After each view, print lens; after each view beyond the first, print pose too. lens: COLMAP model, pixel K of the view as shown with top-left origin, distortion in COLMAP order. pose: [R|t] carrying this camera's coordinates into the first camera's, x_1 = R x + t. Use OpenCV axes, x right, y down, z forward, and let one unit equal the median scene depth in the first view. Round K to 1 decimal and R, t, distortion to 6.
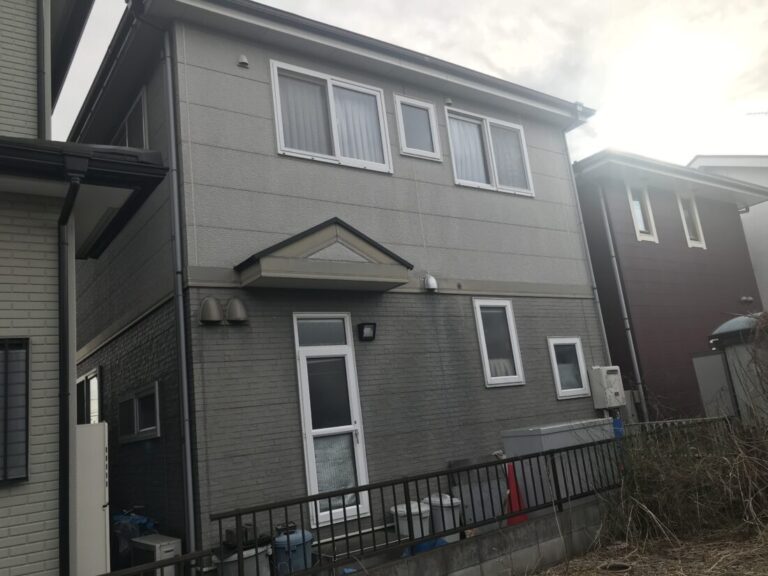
lens RADIAL K [[624.7, 0, 372.4], [0, 624.7, 287.2], [0, 0, 1]] dist [0.108637, -0.206932]
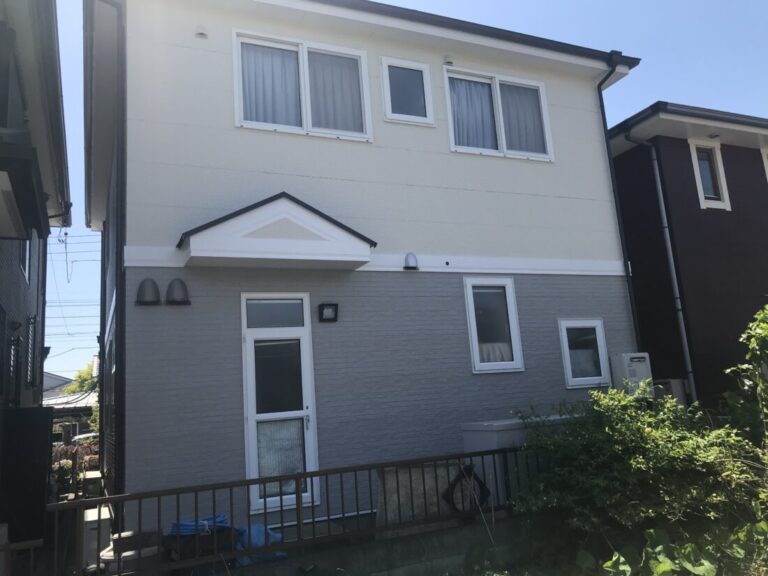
lens RADIAL K [[624.7, 0, 372.4], [0, 624.7, 287.2], [0, 0, 1]] dist [0.108637, -0.206932]
pose [[0.979847, 0.006932, -0.199629, 0.243549], [0.002712, 0.998844, 0.047999, -0.013007], [0.199731, -0.047573, 0.978695, 0.085612]]
